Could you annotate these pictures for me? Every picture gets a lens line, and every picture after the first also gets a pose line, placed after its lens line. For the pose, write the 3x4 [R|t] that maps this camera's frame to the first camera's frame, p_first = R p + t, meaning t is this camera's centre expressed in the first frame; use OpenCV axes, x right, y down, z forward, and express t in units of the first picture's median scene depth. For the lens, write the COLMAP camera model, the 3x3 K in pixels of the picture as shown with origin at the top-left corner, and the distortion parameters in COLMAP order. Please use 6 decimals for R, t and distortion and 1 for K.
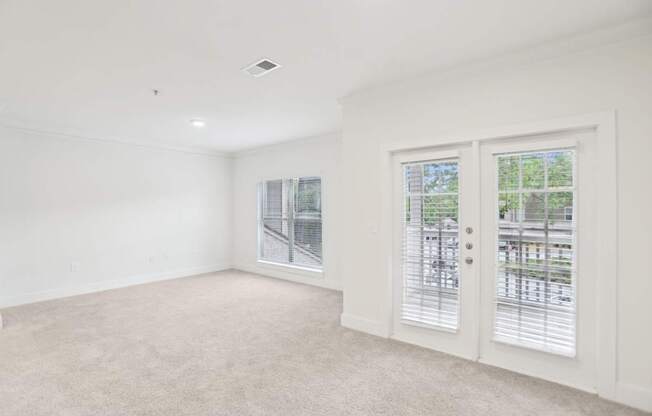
lens RADIAL K [[314.1, 0, 326.0], [0, 314.1, 207.9], [0, 0, 1]] dist [-0.004154, 0.000178]
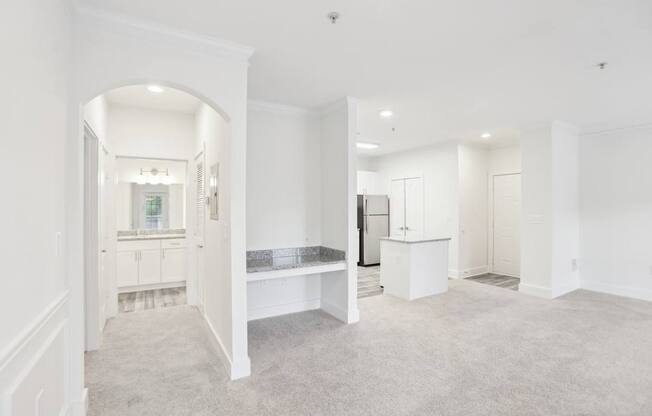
lens RADIAL K [[314.1, 0, 326.8], [0, 314.1, 209.1], [0, 0, 1]] dist [-0.004154, 0.000178]
pose [[-0.359480, 0.007187, -0.933125, 0.546327], [0.006396, 0.999966, 0.005238, 0.004223], [0.933131, -0.004085, -0.359514, 0.654129]]
